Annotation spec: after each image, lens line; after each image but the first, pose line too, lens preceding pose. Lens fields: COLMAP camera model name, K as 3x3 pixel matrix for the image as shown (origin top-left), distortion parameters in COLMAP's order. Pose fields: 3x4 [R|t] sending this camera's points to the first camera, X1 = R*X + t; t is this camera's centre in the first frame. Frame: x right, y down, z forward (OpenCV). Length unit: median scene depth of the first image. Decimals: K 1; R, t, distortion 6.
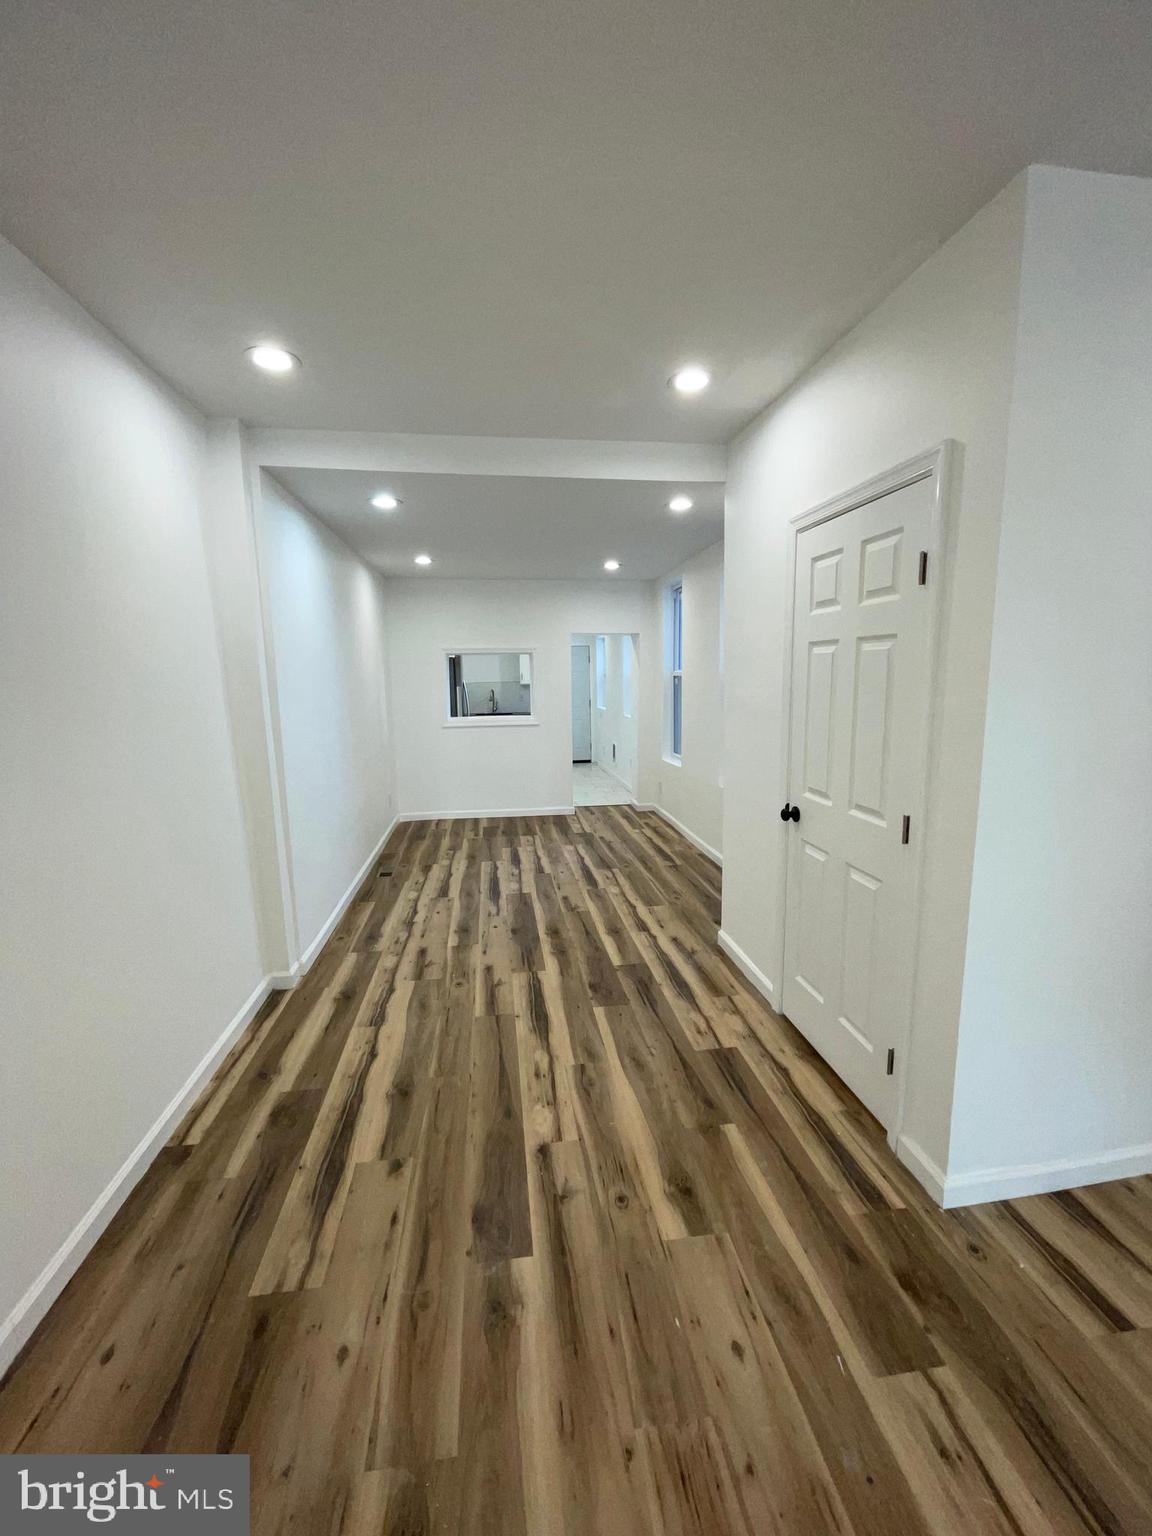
lens RADIAL K [[627.9, 0, 576.0], [0, 627.9, 768.0], [0, 0, 1]] dist [-0.000578, -0.000535]
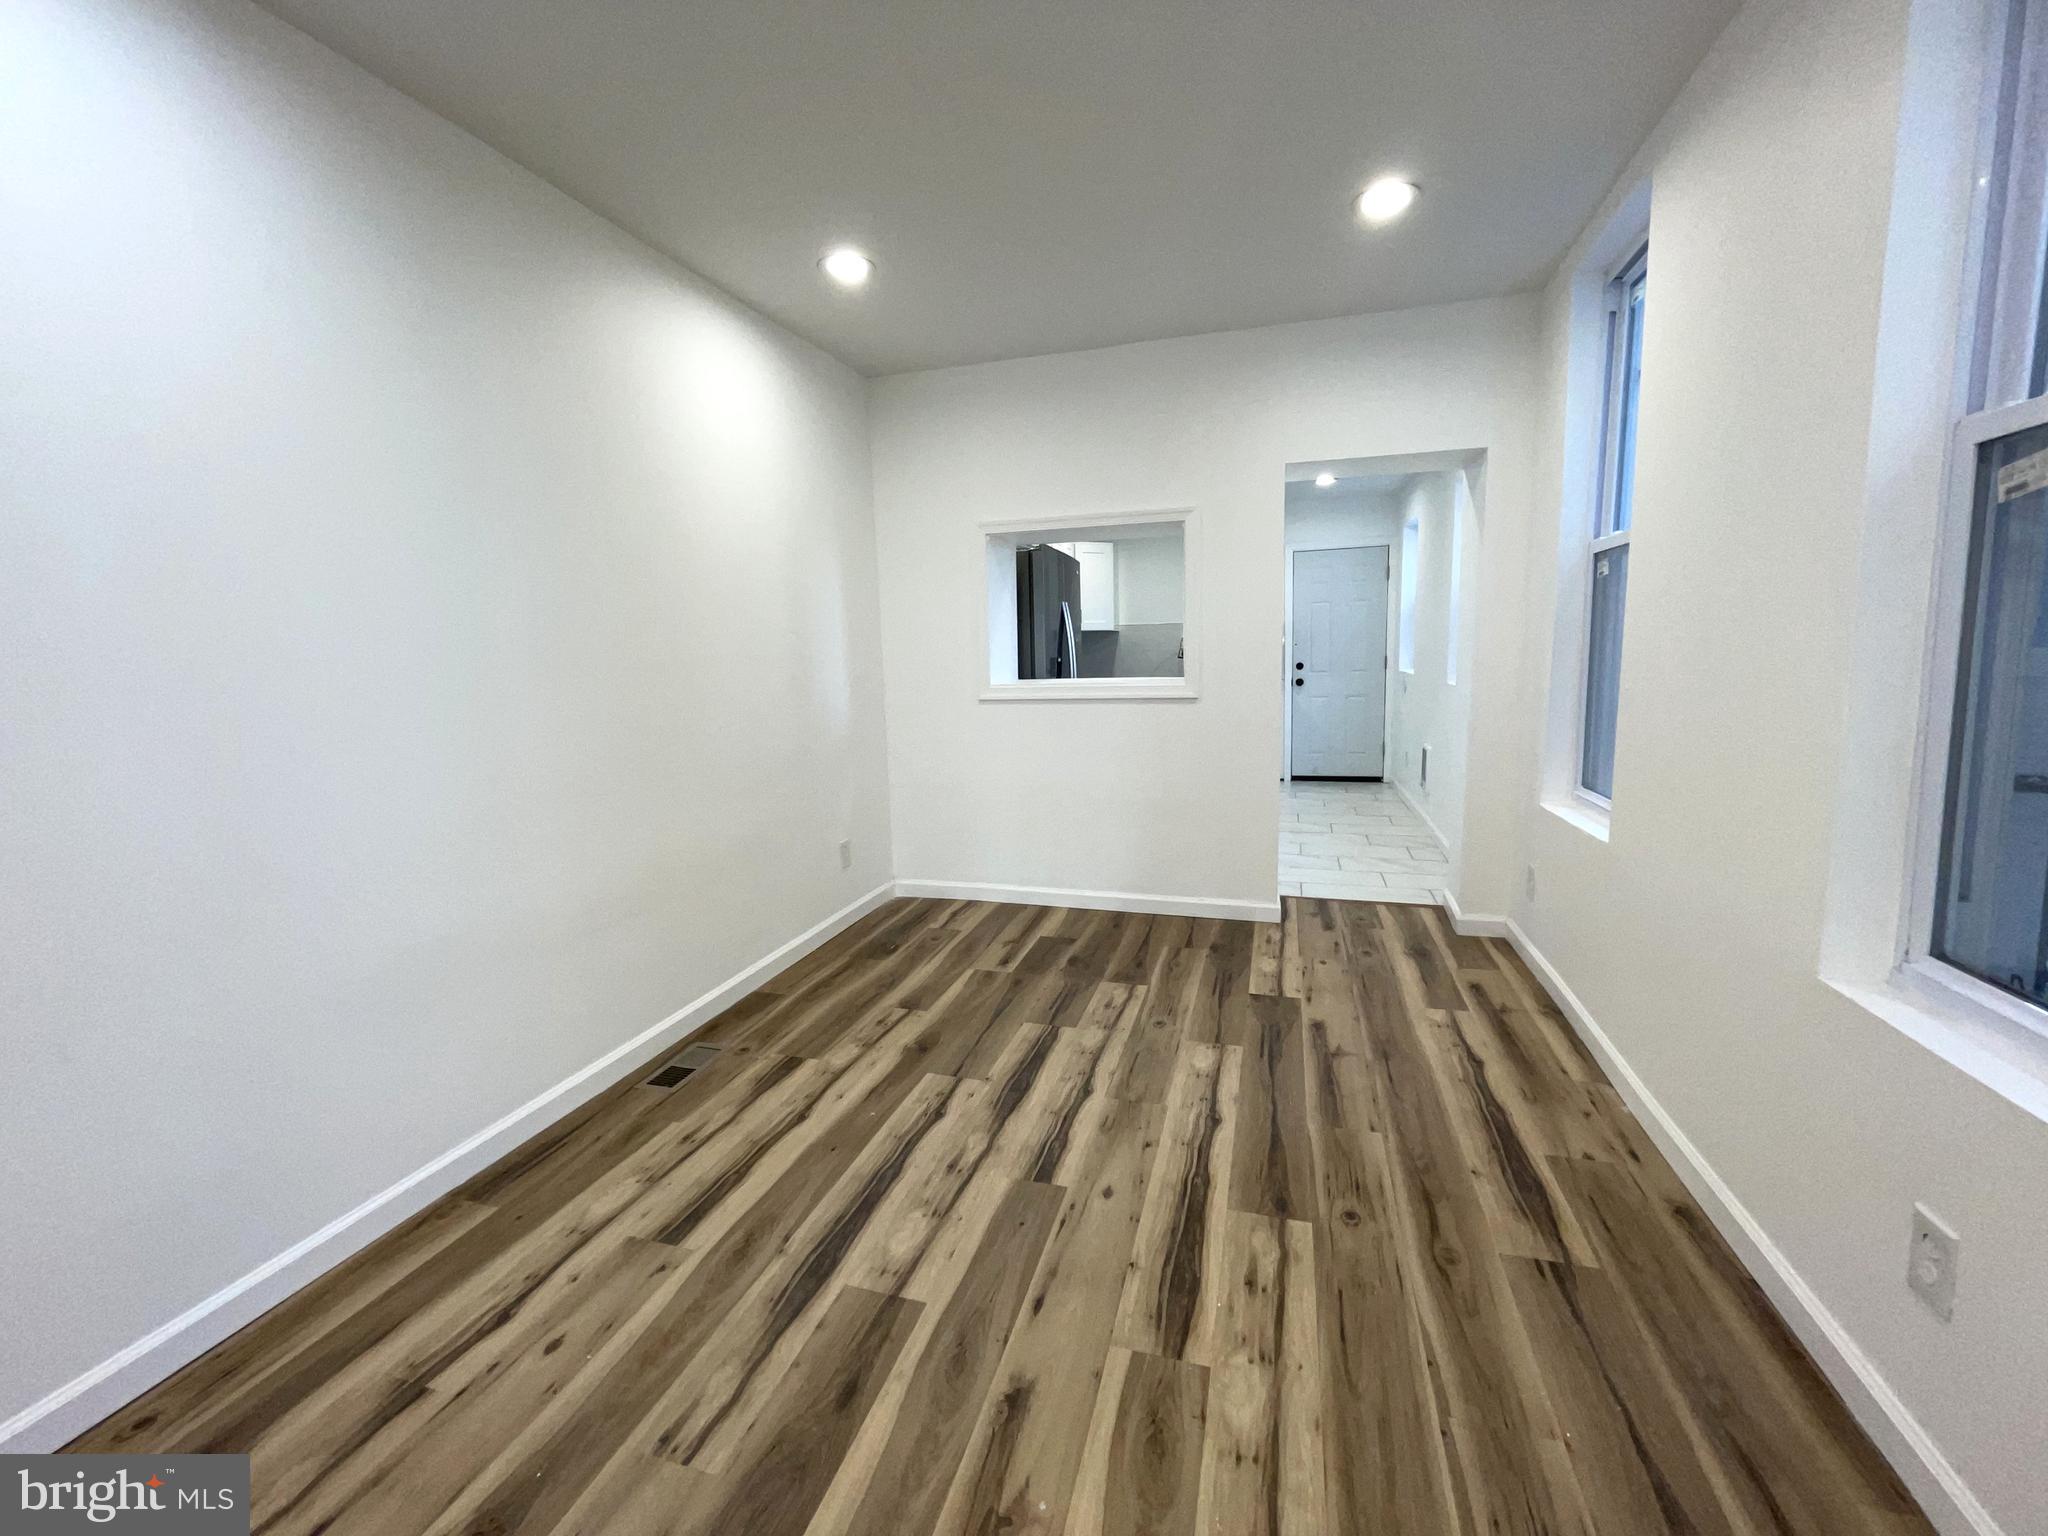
lens RADIAL K [[837.2, 0, 1024.0], [0, 837.2, 768.0], [0, 0, 1]] dist [-0.000578, -0.000535]
pose [[0.907483, 0.049784, -0.417128, 0.096988], [-0.048233, 0.998734, 0.014264, -0.036268], [0.417310, 0.007175, 0.908736, 0.639928]]
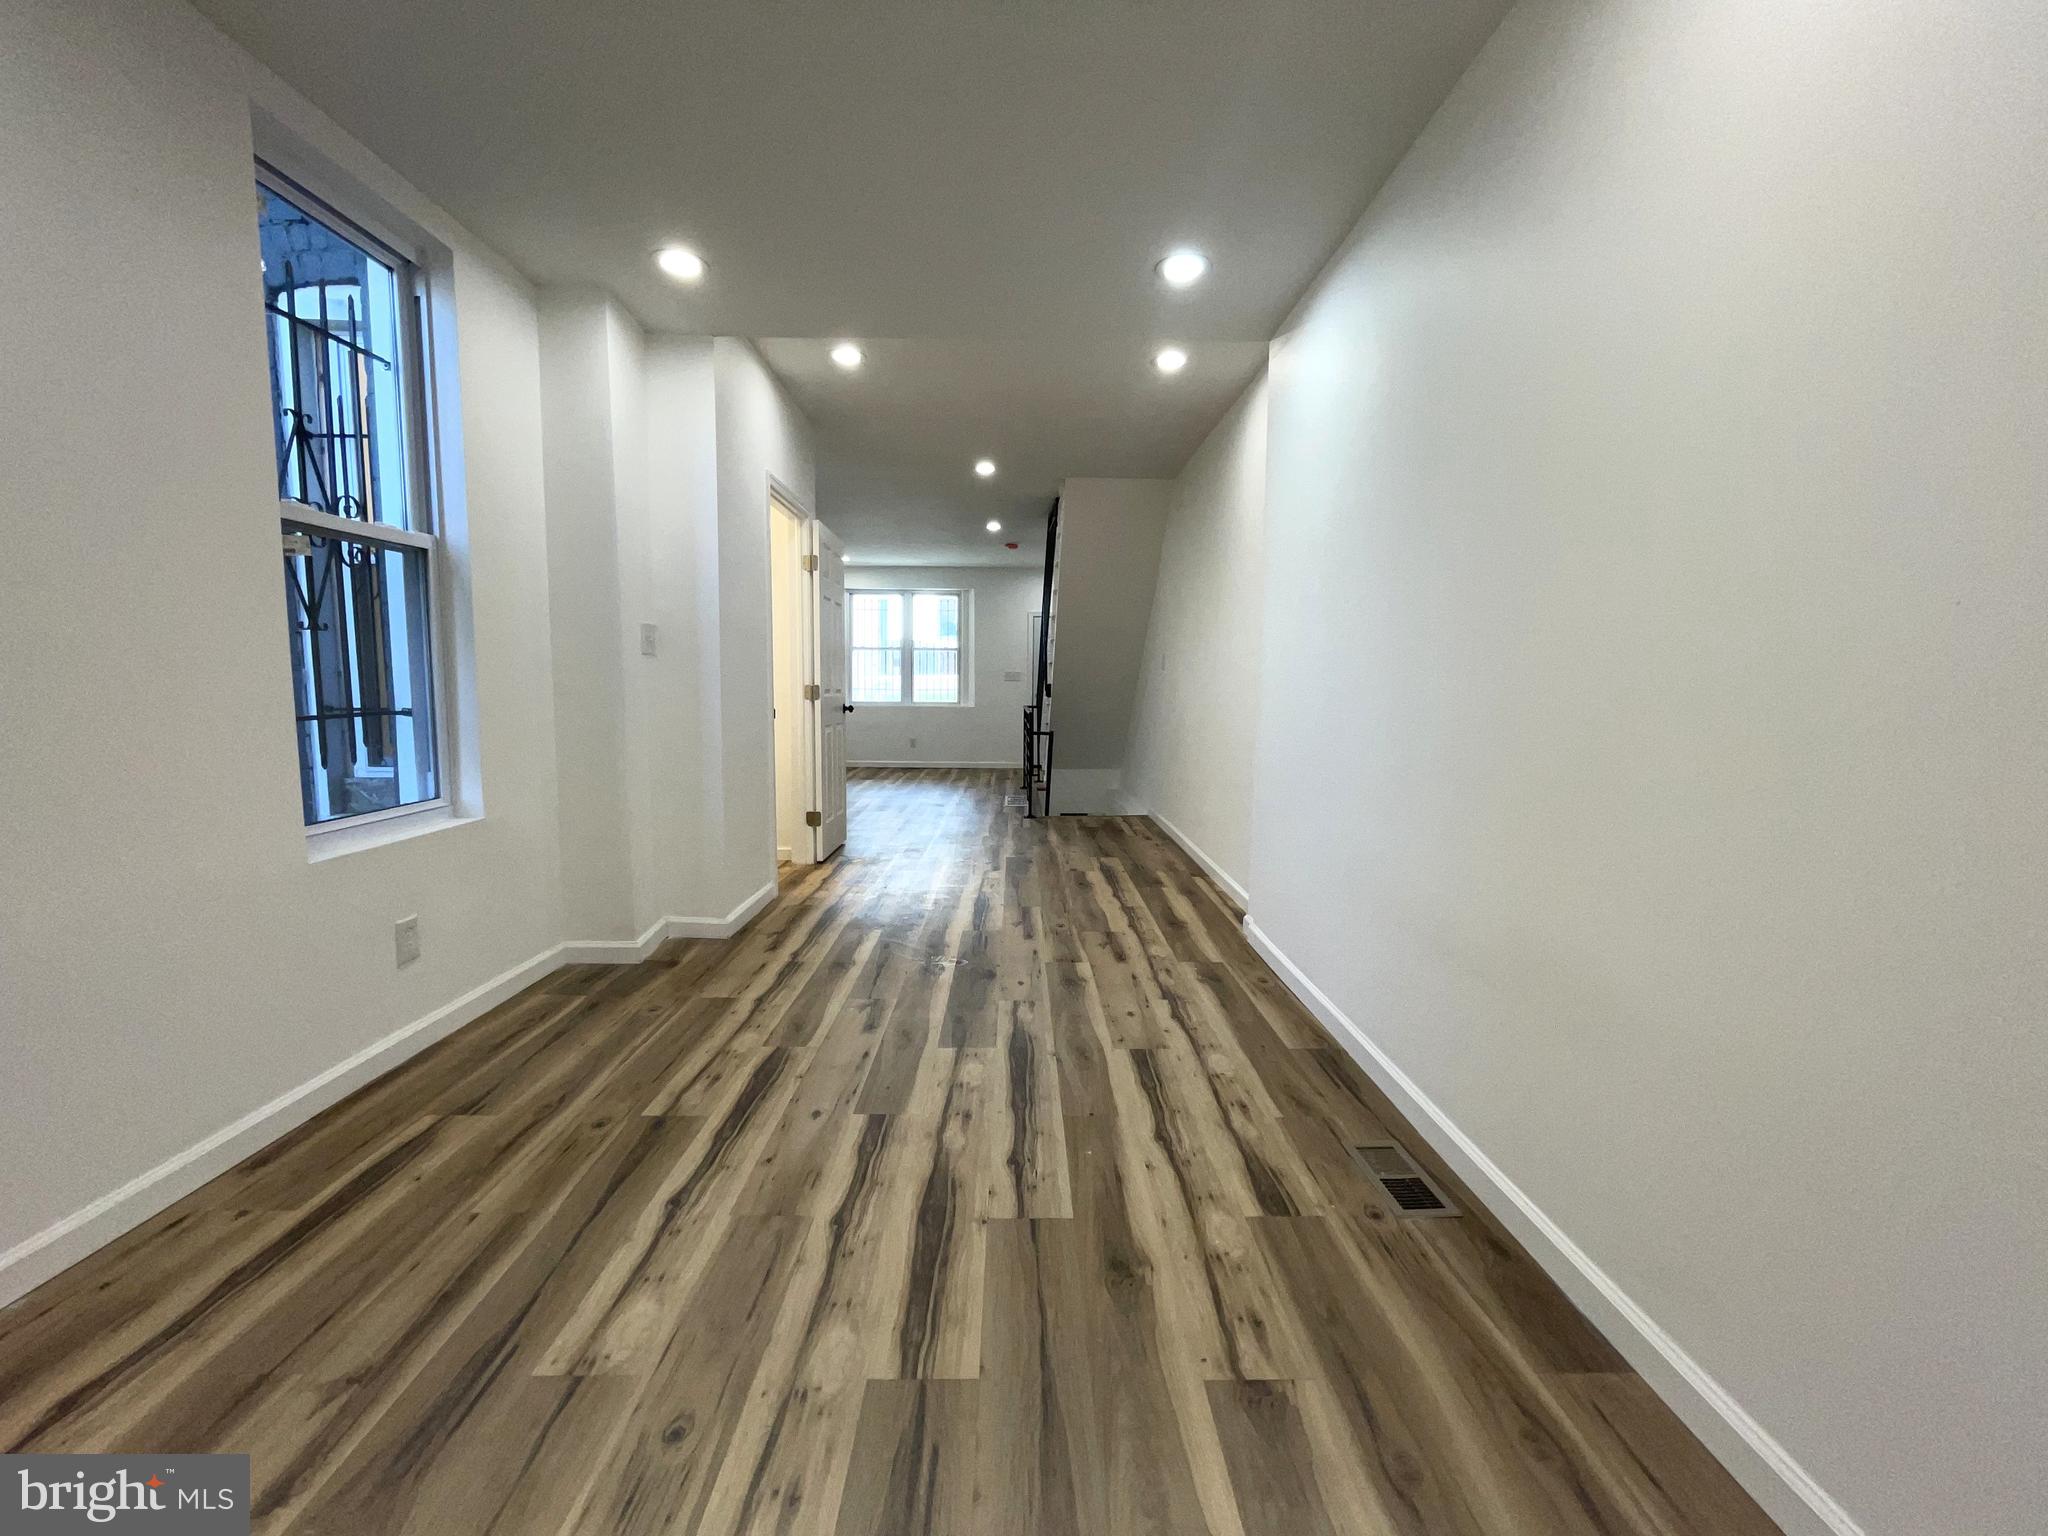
lens RADIAL K [[837.2, 0, 1024.0], [0, 837.2, 768.0], [0, 0, 1]] dist [-0.000578, -0.000535]
pose [[-0.992149, -0.003910, 0.125003, -0.186341], [0.026409, 0.970424, 0.239959, -0.112542], [-0.122244, 0.241377, -0.962701, 1.387869]]
